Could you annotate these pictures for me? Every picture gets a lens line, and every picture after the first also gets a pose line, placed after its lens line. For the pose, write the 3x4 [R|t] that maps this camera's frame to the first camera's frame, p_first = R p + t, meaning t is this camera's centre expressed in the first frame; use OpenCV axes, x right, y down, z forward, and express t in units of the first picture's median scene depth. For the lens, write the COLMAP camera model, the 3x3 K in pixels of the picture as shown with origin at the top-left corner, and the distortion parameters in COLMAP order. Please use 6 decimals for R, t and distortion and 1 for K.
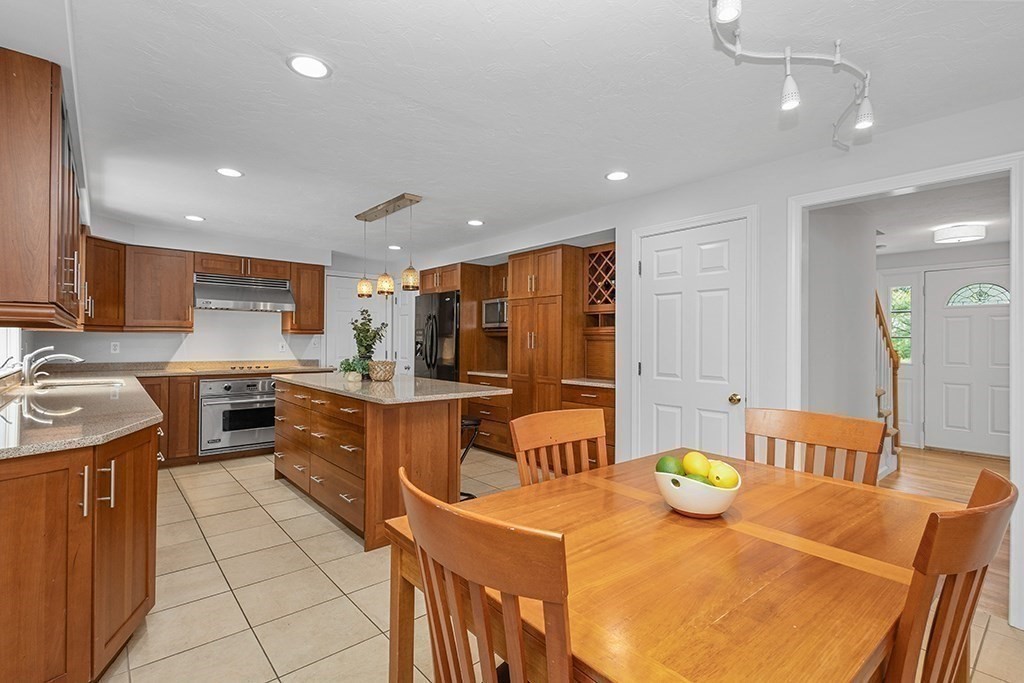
lens RADIAL K [[473.1, 0, 512.4], [0, 473.1, 340.5], [0, 0, 1]] dist [0.003566, 0.000075]
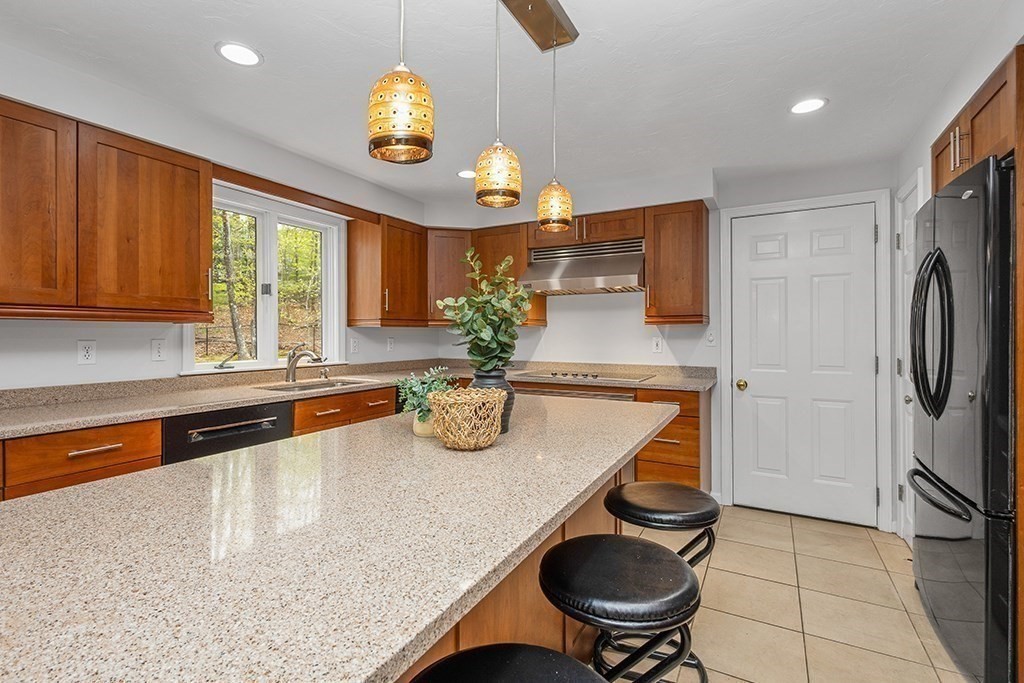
lens RADIAL K [[469.2, 0, 513.2], [0, 469.2, 334.0], [0, 0, 1]] dist [0.002538, 0.000189]
pose [[0.351771, -0.009340, -0.936039, 0.050666], [0.006309, 0.999951, -0.007607, 0.003370], [0.936065, -0.003230, 0.351813, 0.728583]]
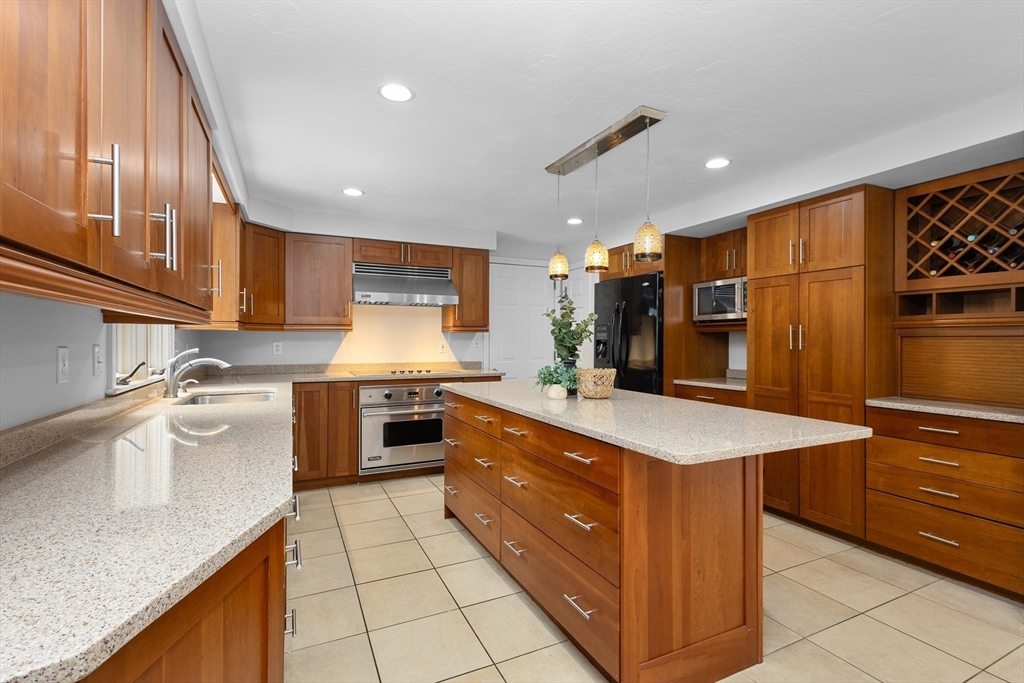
lens RADIAL K [[468.6, 0, 512.5], [0, 468.6, 339.8], [0, 0, 1]] dist [0.005209, -0.000351]
pose [[0.964569, -0.004985, -0.263785, -0.170158], [0.005587, 0.999983, 0.001534, -0.000185], [0.263773, -0.002953, 0.964580, 0.257829]]
